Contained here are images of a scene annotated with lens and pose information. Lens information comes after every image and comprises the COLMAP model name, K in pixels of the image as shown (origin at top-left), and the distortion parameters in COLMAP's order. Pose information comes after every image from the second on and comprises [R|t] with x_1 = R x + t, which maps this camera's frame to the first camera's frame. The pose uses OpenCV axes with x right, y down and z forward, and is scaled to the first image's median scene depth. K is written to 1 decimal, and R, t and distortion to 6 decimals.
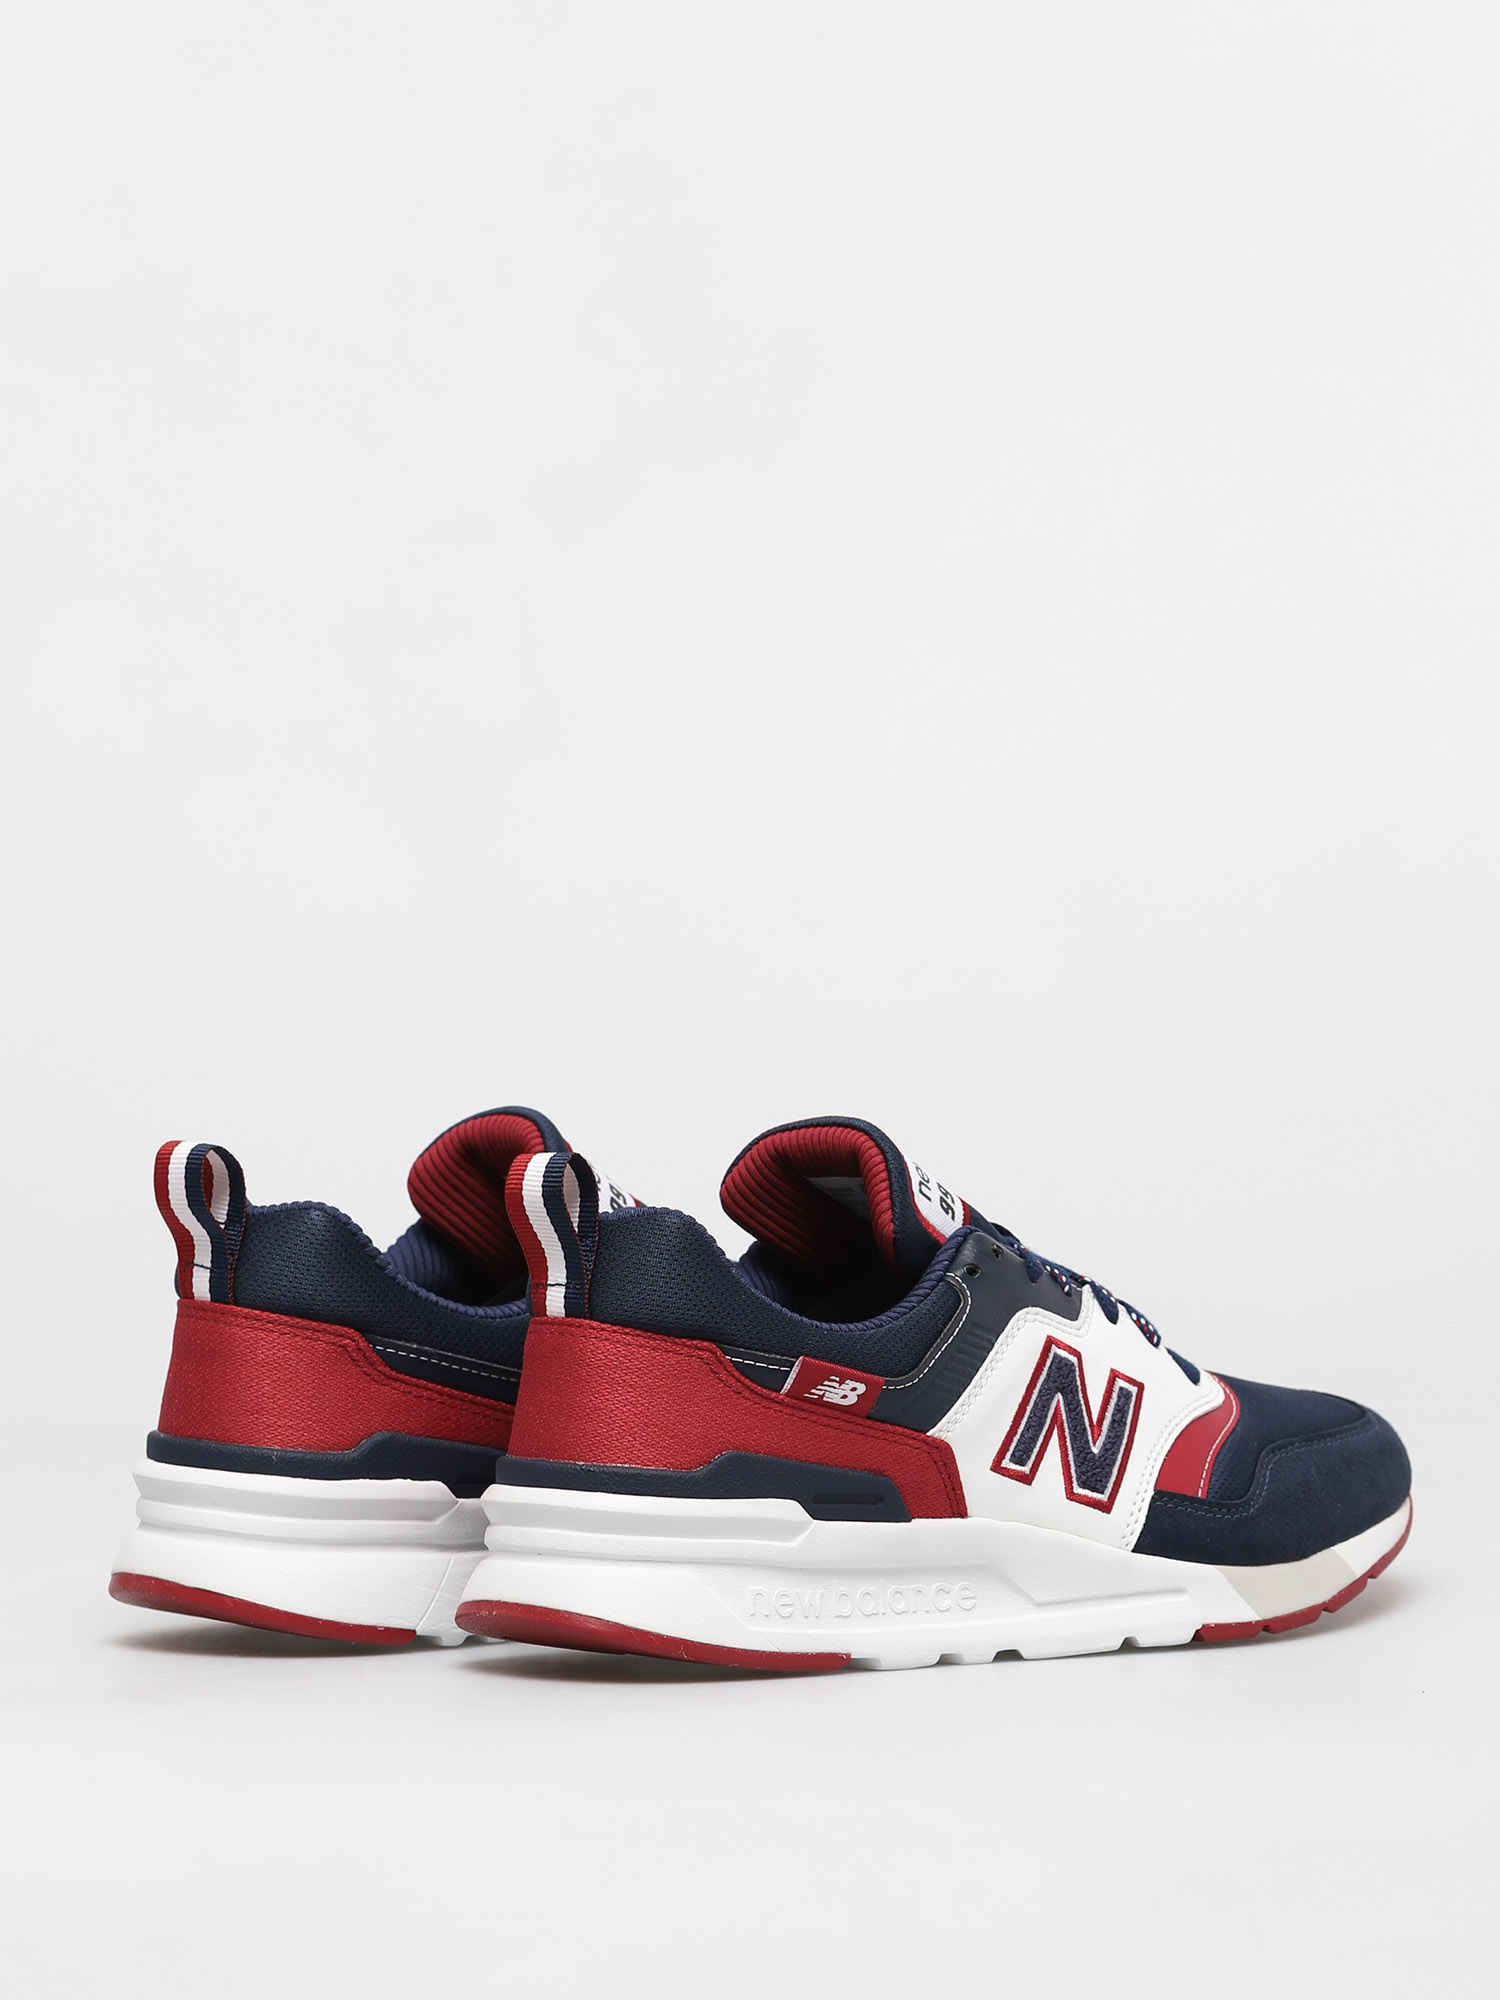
lens RADIAL K [[7712.5, 0, 750.0], [0, 7712.5, 1000.0], [0, 0, 1]] dist [-0.046538, -2.327436]
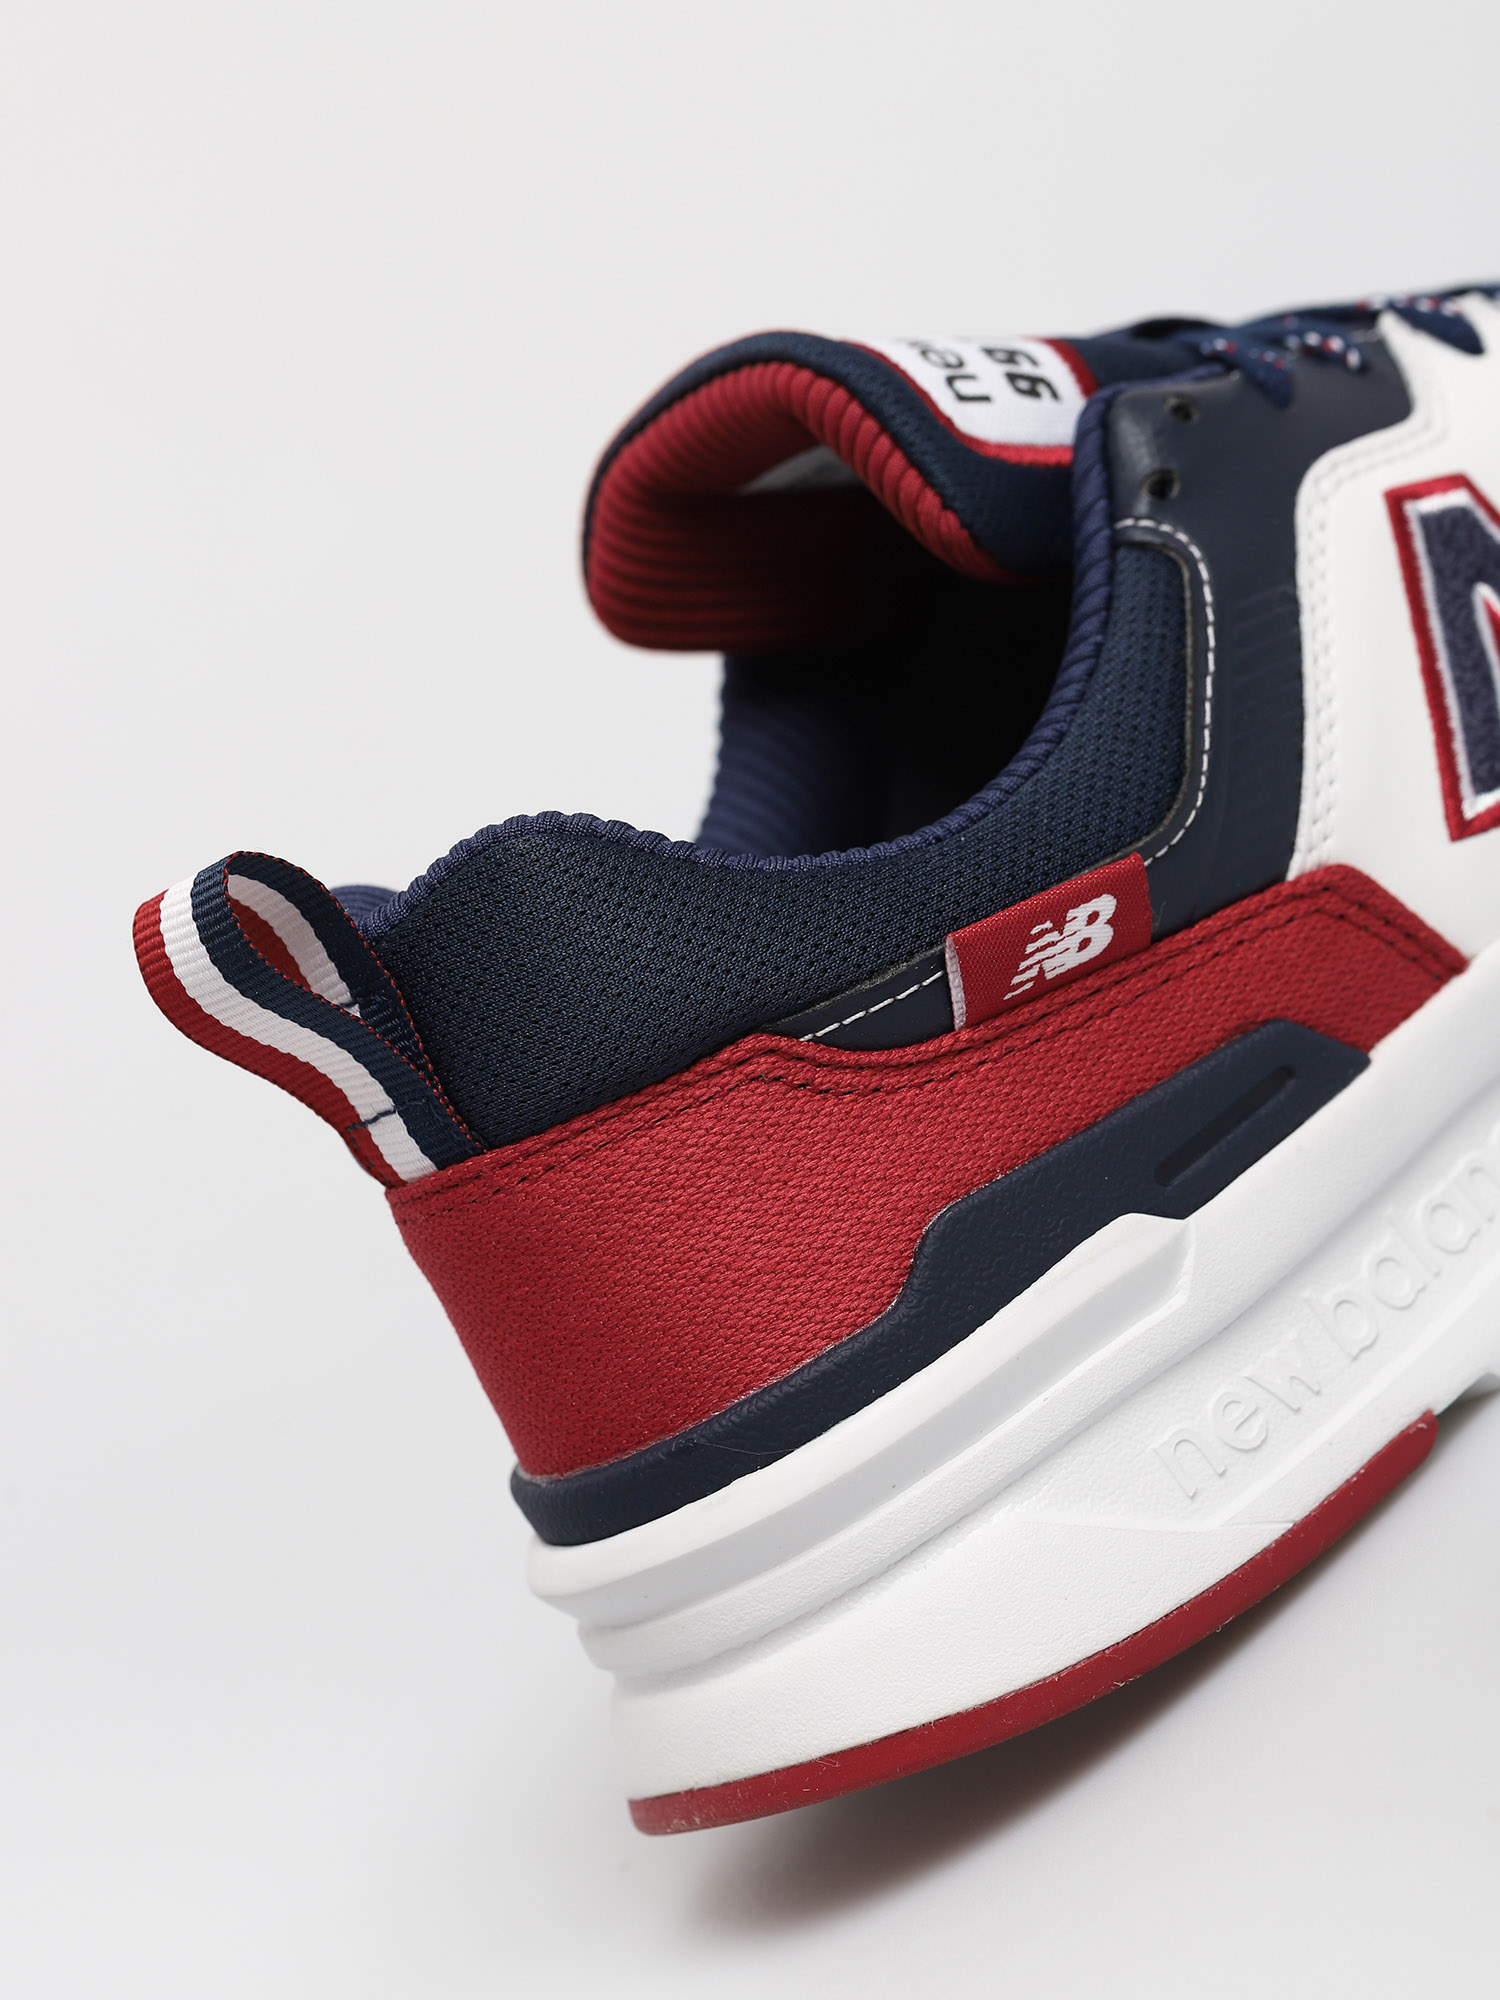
lens RADIAL K [[7712.5, 0, 750.0], [0, 7712.5, 1000.0], [0, 0, 1]] dist [-0.046538, -2.327436]
pose [[0.821637, -0.558482, -0.114066, 0.043863], [0.569983, 0.802999, 0.174101, -0.031017], [-0.005637, -0.208064, 0.978099, 0.577706]]
